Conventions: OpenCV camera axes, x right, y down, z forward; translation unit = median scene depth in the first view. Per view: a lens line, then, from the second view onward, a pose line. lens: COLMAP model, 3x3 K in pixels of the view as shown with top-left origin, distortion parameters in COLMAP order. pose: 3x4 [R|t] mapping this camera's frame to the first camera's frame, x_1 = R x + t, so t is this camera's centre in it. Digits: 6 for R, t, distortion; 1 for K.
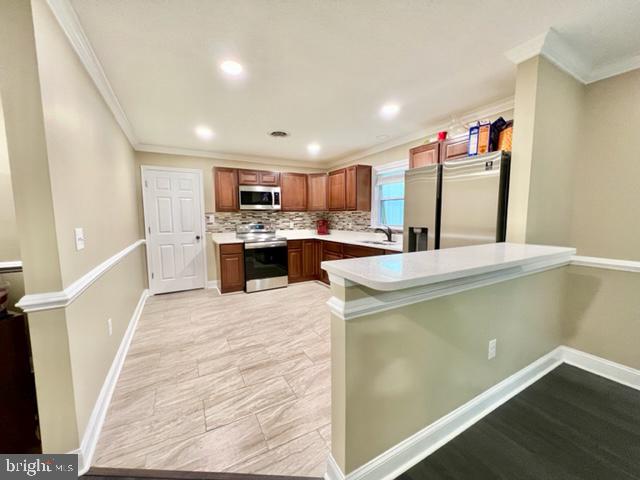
lens RADIAL K [[255.7, 0, 317.7], [0, 255.7, 239.6], [0, 0, 1]] dist [0.000157, -0.000129]
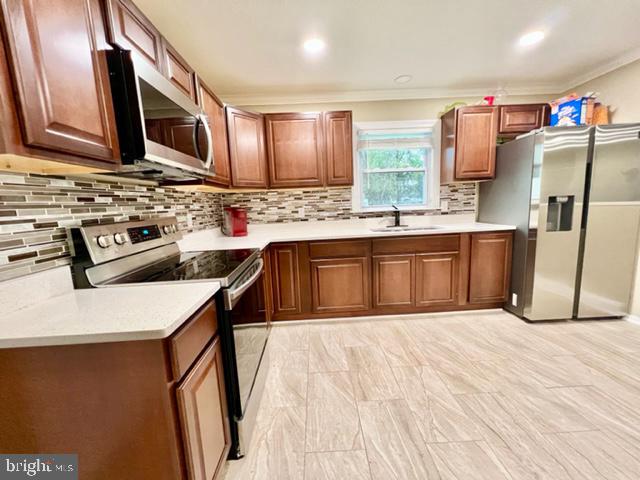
lens RADIAL K [[255.7, 0, 319.5], [0, 255.7, 239.3], [0, 0, 1]] dist [0.000157, -0.000129]
pose [[0.454530, -0.136538, 0.880204, -0.503503], [0.124435, 0.988225, 0.089038, -0.052440], [-0.881997, 0.069058, 0.466168, 0.854000]]
